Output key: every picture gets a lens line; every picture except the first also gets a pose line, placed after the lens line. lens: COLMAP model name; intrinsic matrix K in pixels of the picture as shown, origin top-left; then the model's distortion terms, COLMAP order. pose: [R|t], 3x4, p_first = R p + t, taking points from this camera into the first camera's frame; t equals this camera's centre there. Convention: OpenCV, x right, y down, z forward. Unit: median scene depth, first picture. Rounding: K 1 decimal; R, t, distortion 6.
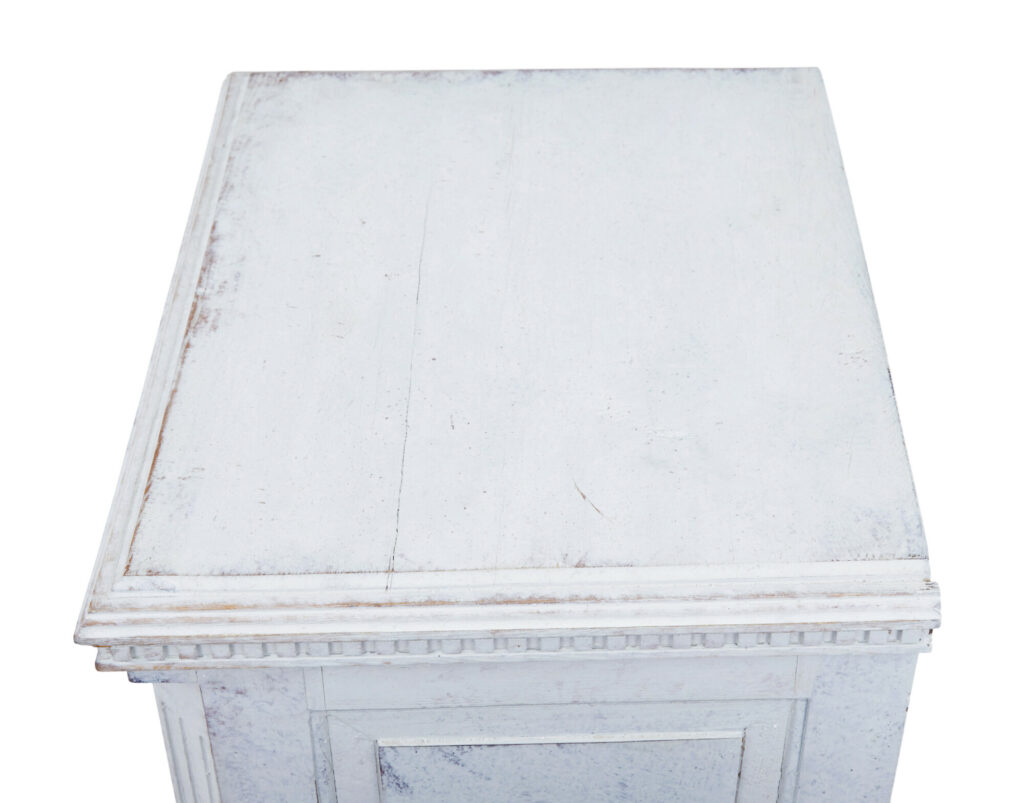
lens RADIAL K [[1856.6, 0, 512.0], [0, 1856.6, 401.5], [0, 0, 1]] dist [0.014914, -0.056809]
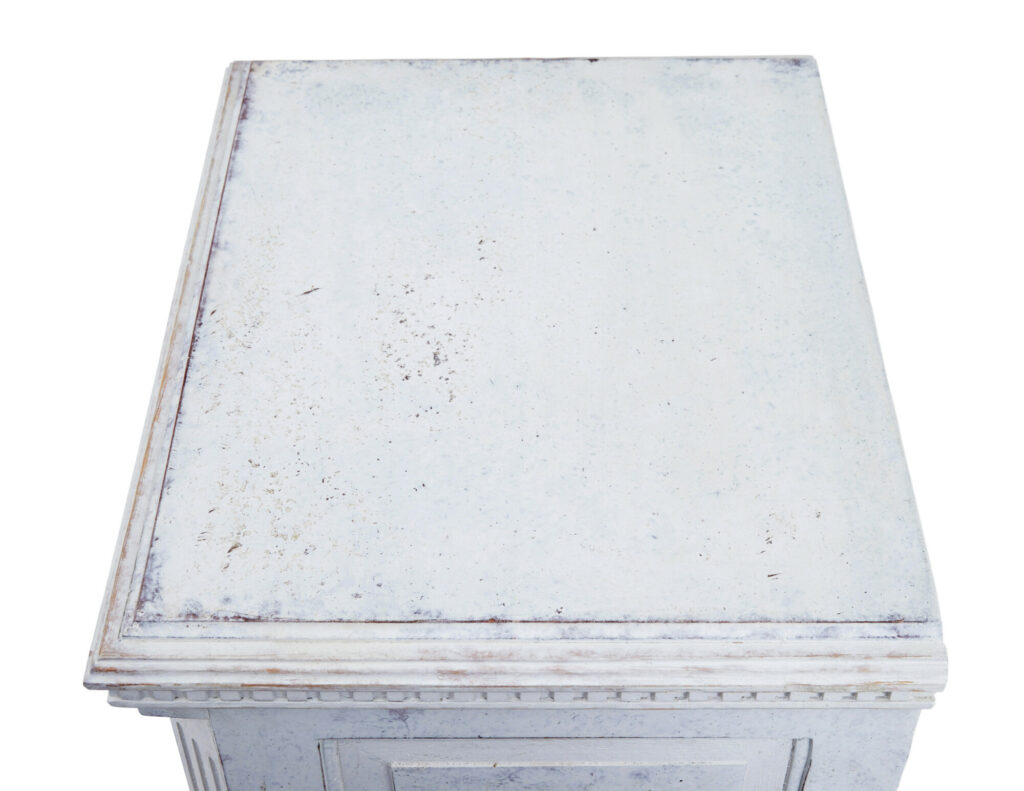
lens RADIAL K [[1656.2, 0, 512.0], [0, 1656.2, 395.5], [0, 0, 1]] dist [-0.149530, -0.004823]
pose [[0.999860, -0.016268, -0.003869, 0.003144], [0.016559, 0.995461, 0.093716, -0.105486], [0.002326, -0.093767, 0.995591, 0.123332]]
